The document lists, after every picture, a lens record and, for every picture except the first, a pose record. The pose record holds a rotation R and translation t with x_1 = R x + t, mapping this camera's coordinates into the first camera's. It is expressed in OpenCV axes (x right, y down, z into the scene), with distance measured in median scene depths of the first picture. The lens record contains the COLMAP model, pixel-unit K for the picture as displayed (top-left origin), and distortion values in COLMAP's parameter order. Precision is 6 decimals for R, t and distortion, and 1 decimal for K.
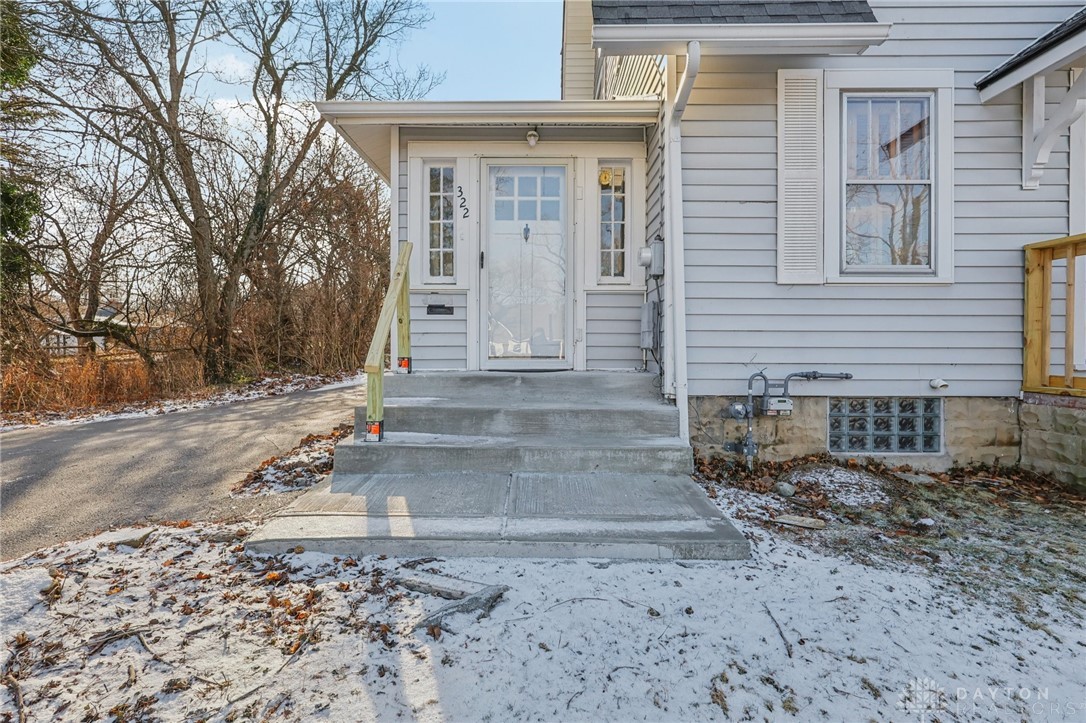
lens RADIAL K [[508.5, 0, 541.9], [0, 508.5, 346.8], [0, 0, 1]] dist [0.001948, 0.000550]
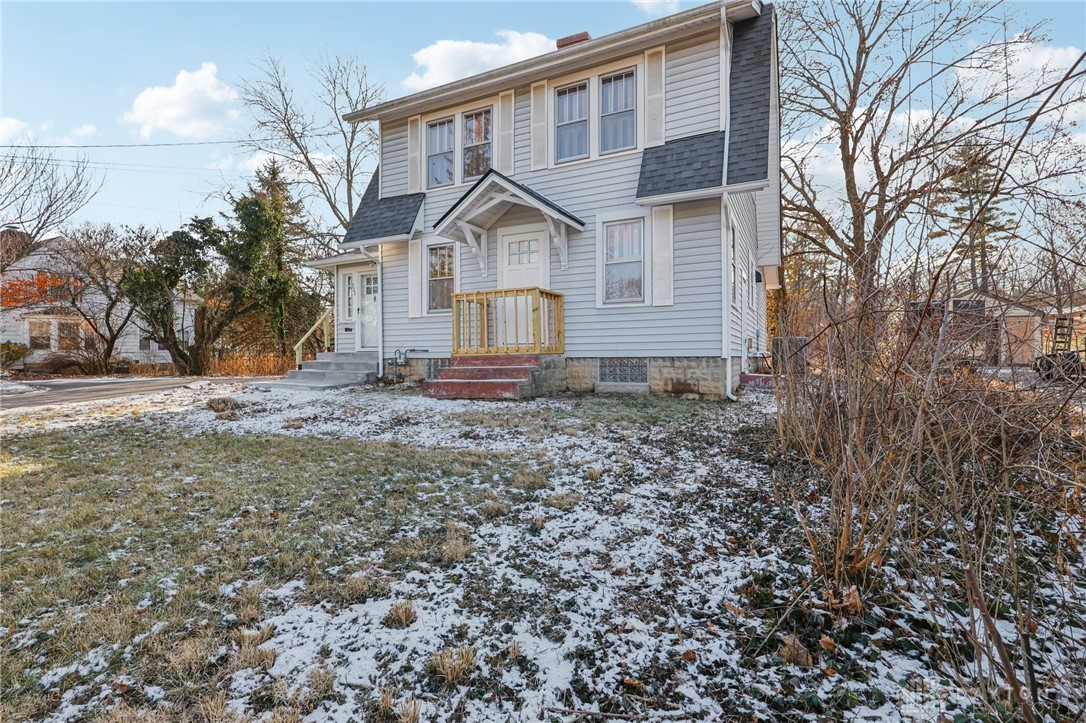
lens RADIAL K [[508.8, 0, 538.5], [0, 508.8, 352.8], [0, 0, 1]] dist [-0.000833, 0.000191]
pose [[0.891638, -0.010367, -0.452630, 1.930658], [0.009980, 0.999945, -0.003242, 0.068240], [0.452639, -0.001627, 0.891693, -0.955103]]
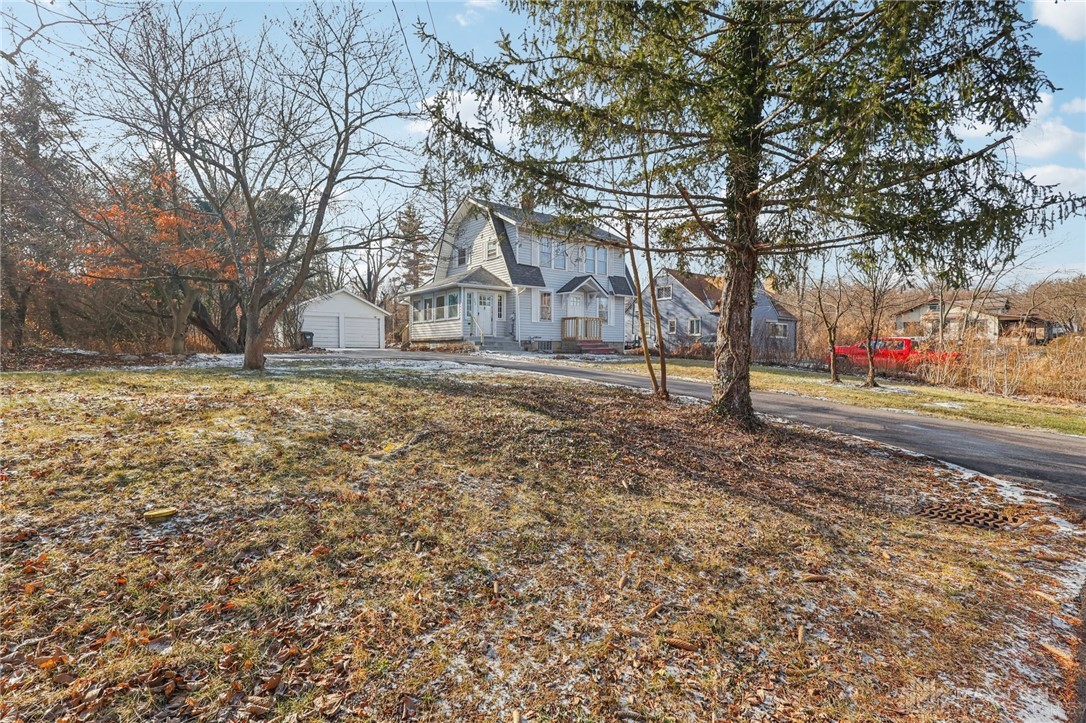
lens RADIAL K [[504.3, 0, 542.4], [0, 504.3, 355.9], [0, 0, 1]] dist [-0.000341, 0.001179]
pose [[0.780103, -0.007004, 0.625612, -2.632915], [-0.003824, 0.999865, 0.015962, 0.146752], [-0.625640, -0.014845, 0.779971, -3.098166]]
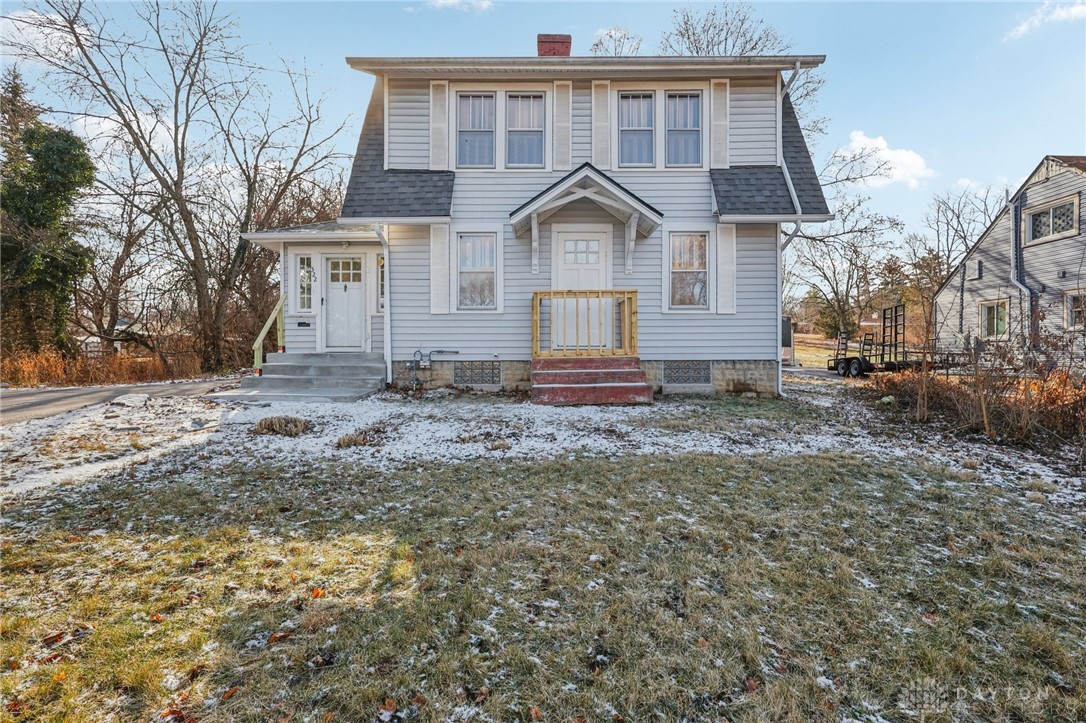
lens RADIAL K [[504.3, 0, 542.4], [0, 504.3, 355.9], [0, 0, 1]] dist [-0.000341, 0.001179]
pose [[0.999984, -0.003877, -0.004022, 0.818953], [0.003897, 0.999980, 0.004978, 0.052597], [0.004003, -0.004993, 0.999980, -1.128433]]
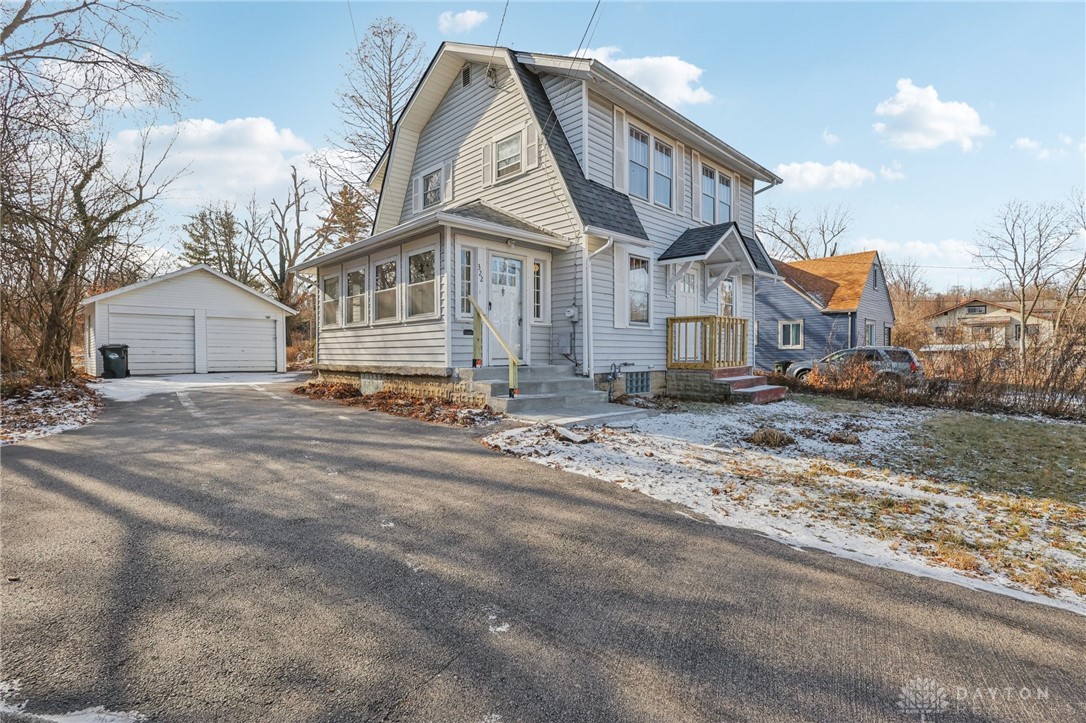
lens RADIAL K [[504.3, 0, 542.4], [0, 504.3, 355.9], [0, 0, 1]] dist [-0.000341, 0.001179]
pose [[0.710416, -0.005686, 0.703759, -1.261002], [-0.000119, 0.999966, 0.008200, -0.005437], [-0.703782, -0.005910, 0.710392, -0.424172]]
